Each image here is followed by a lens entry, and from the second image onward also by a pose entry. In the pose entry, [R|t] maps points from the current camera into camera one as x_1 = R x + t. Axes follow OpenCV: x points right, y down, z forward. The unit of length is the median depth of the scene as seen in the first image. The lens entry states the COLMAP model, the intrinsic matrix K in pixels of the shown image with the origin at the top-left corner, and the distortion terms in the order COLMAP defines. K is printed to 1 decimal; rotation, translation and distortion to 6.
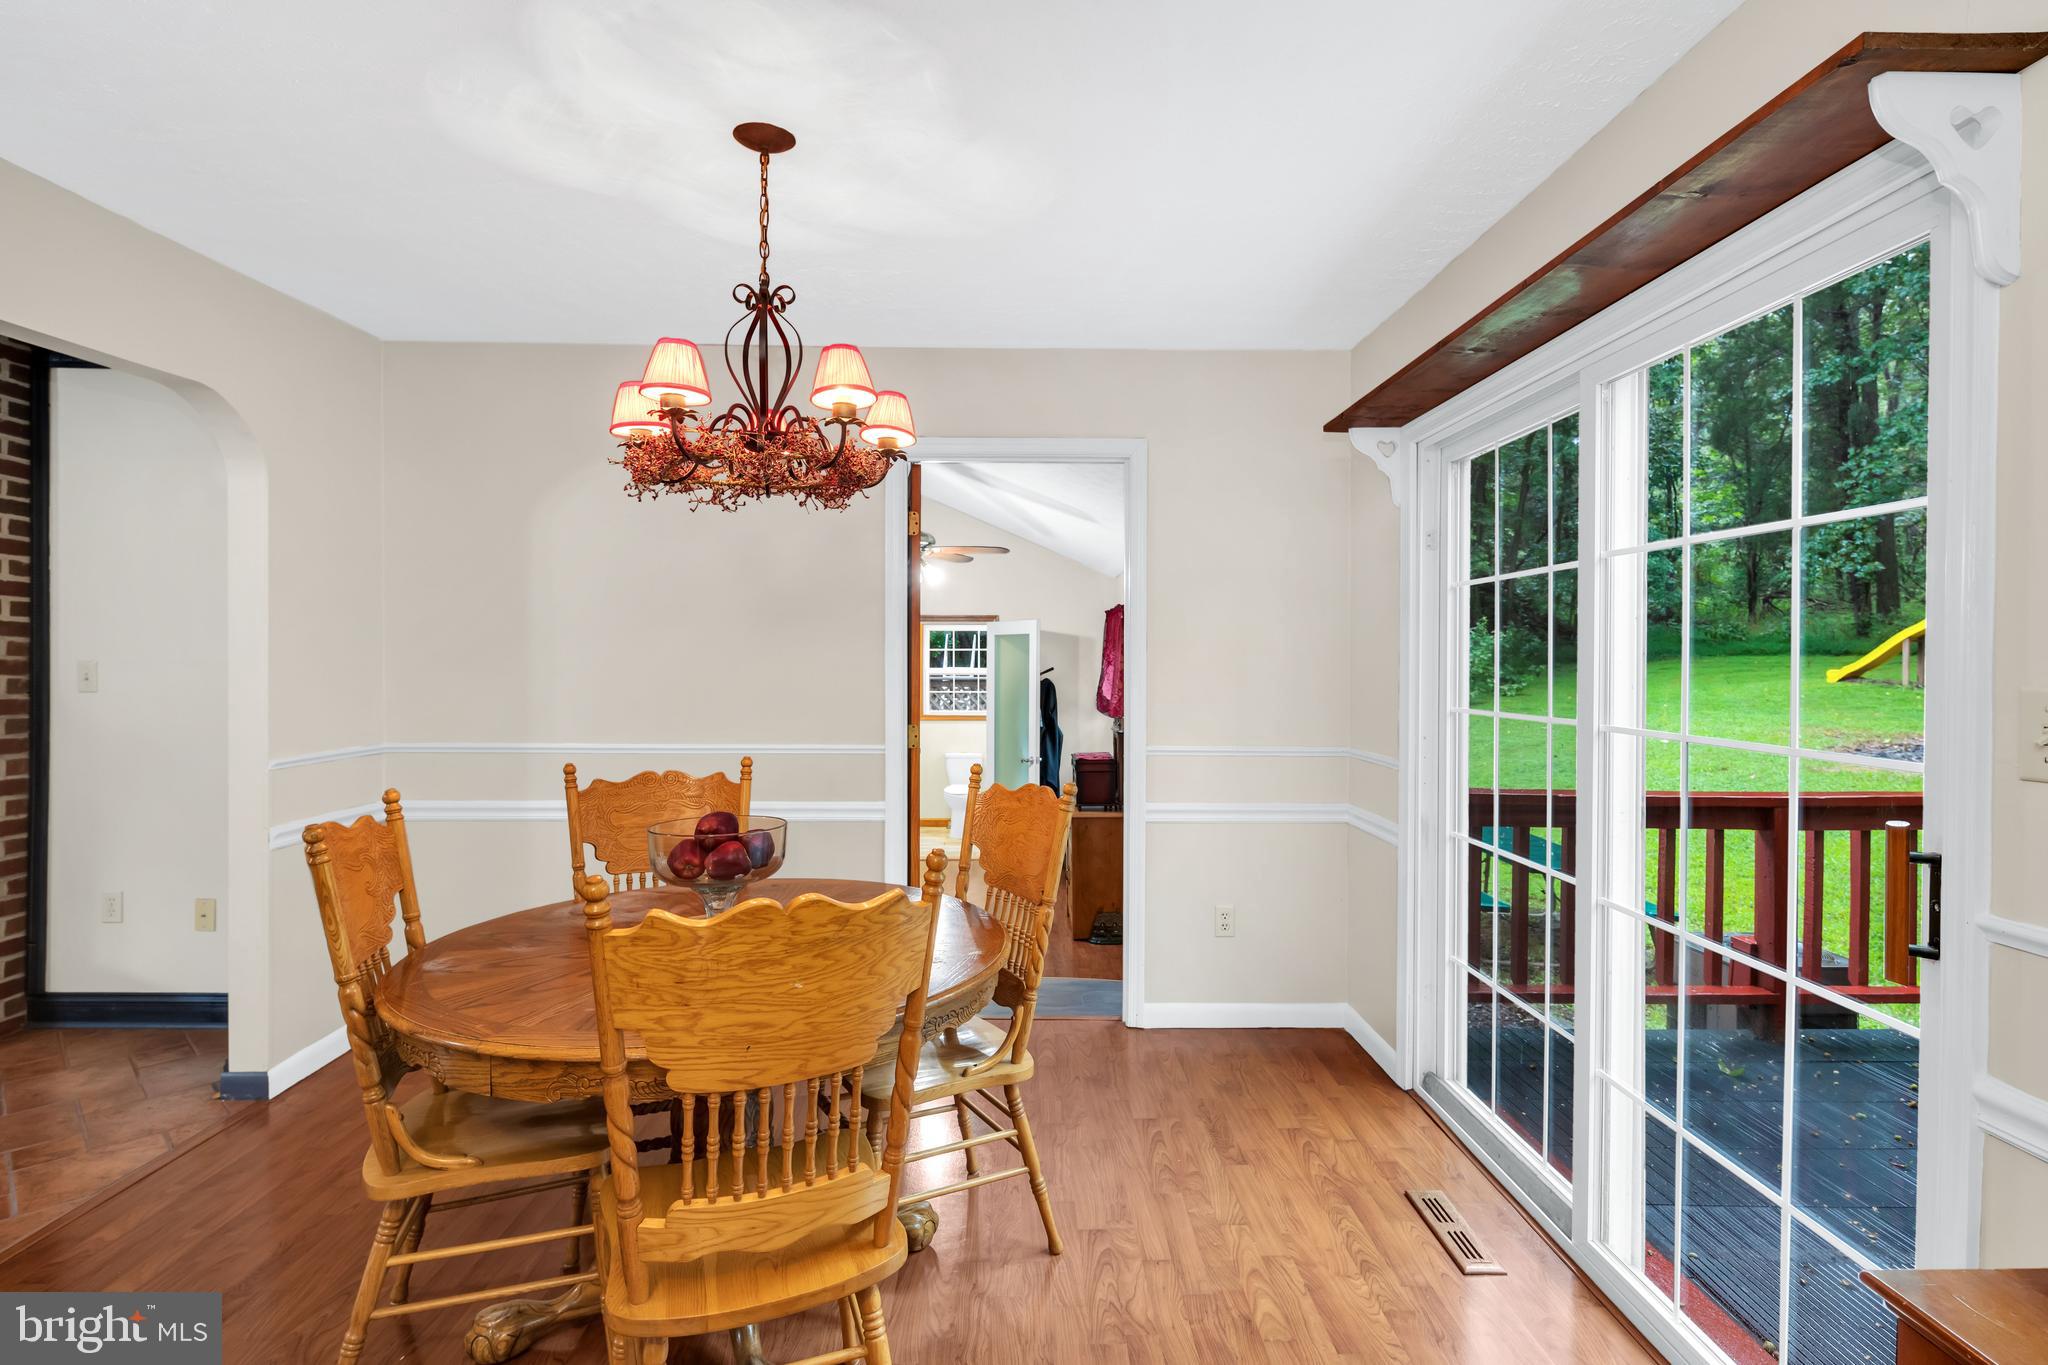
lens RADIAL K [[1001.8, 0, 1015.5], [0, 1001.8, 662.5], [0, 0, 1]] dist [0.000131, -0.002462]
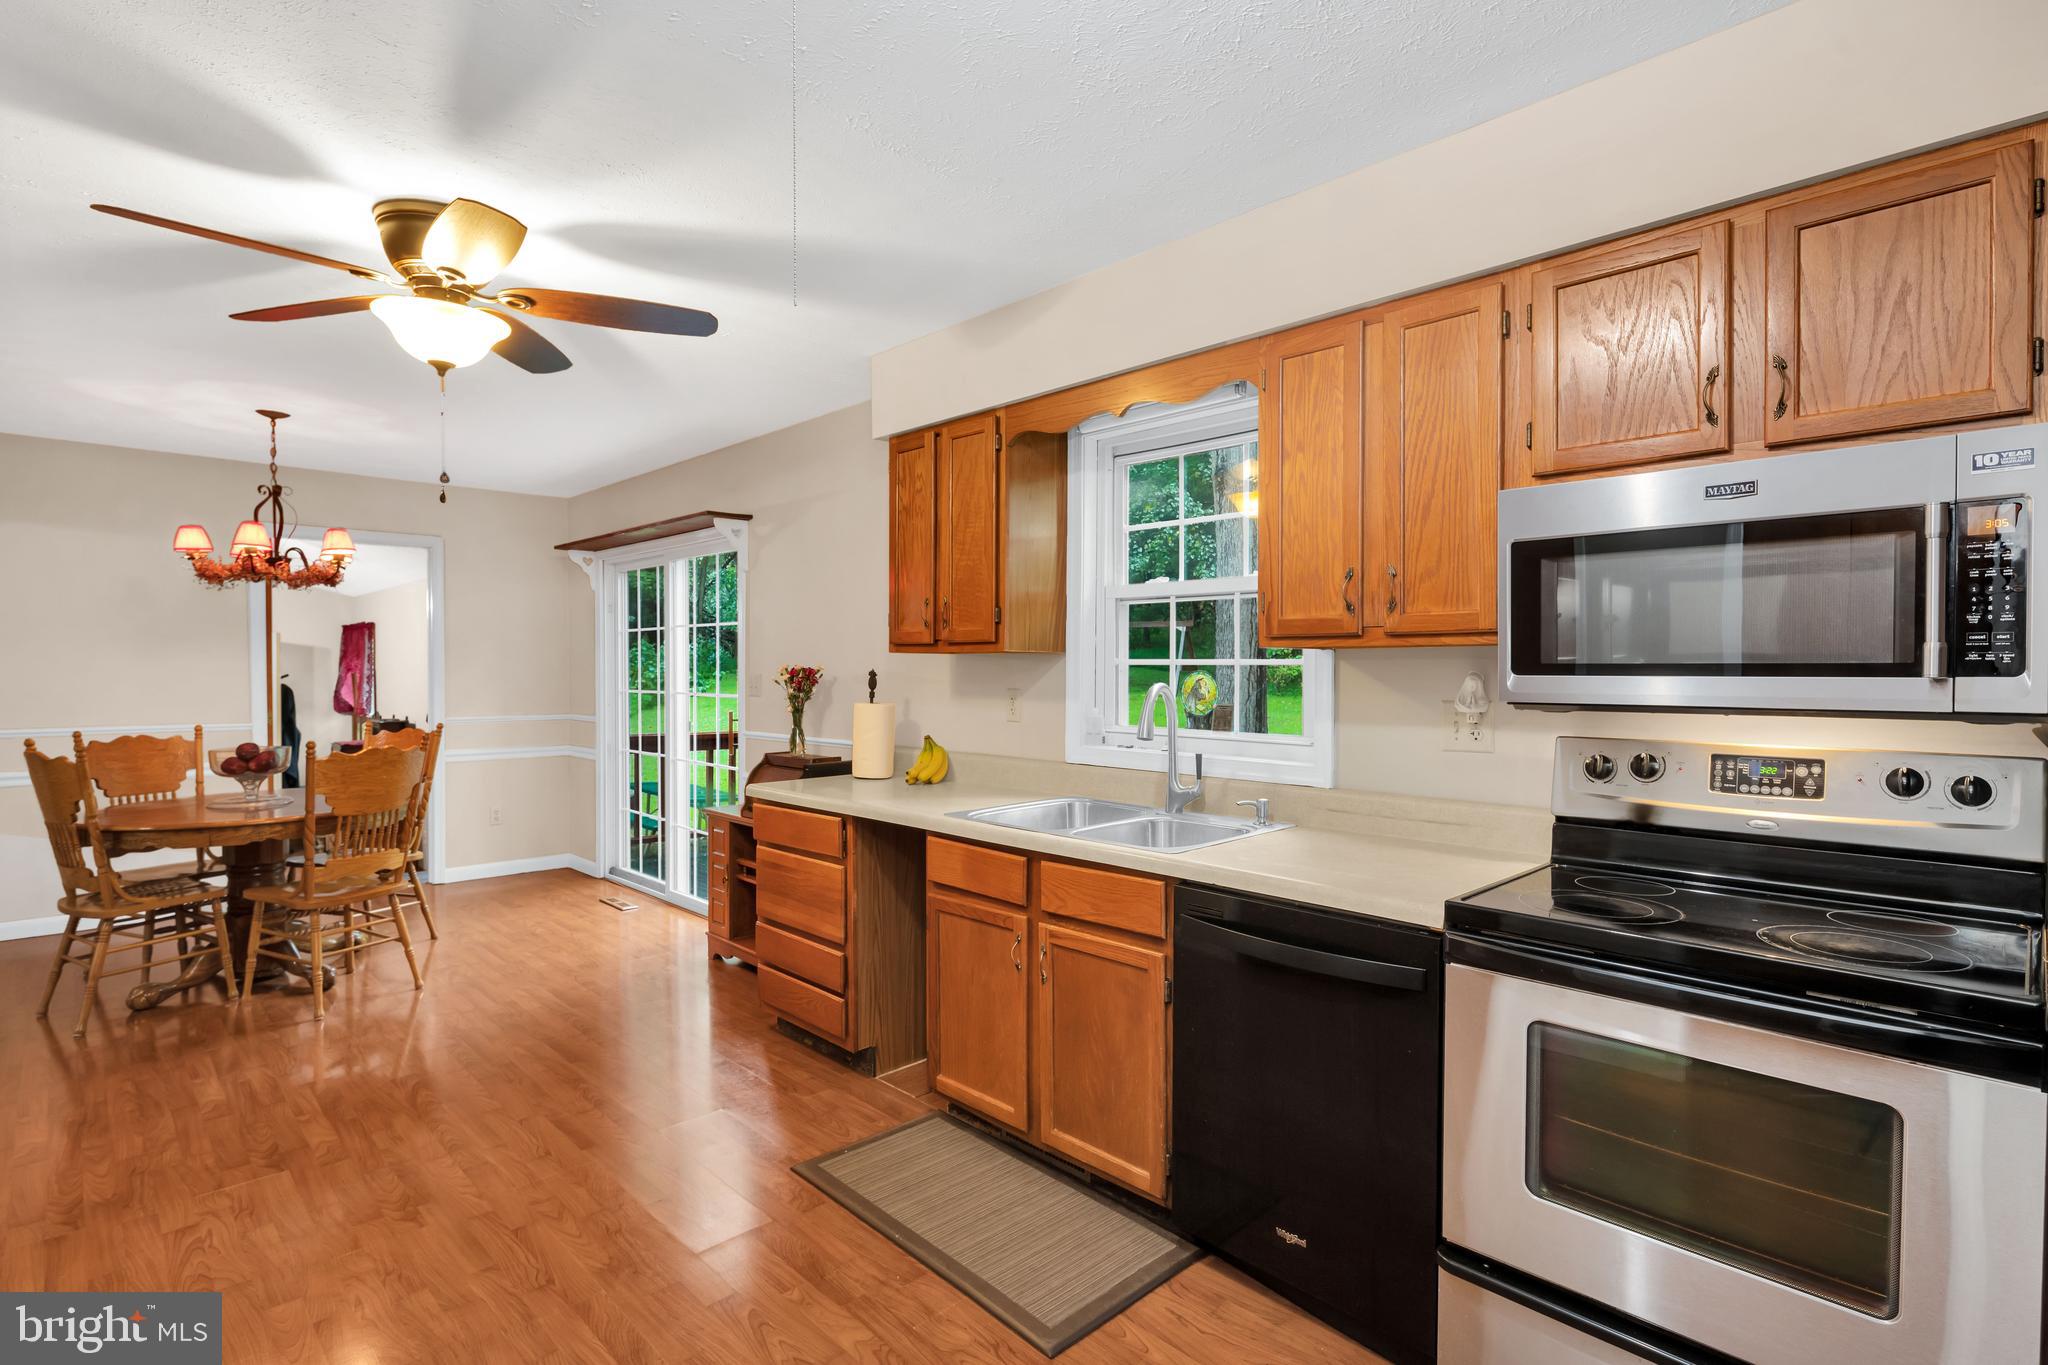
lens RADIAL K [[1001.8, 0, 1018.9], [0, 1001.8, 687.9], [0, 0, 1]] dist [0.000131, -0.002462]
pose [[0.729698, -0.015094, 0.683602, -0.739531], [0.002407, 0.999807, 0.019506, 0.004463], [-0.683765, -0.012588, 0.729594, -2.091001]]
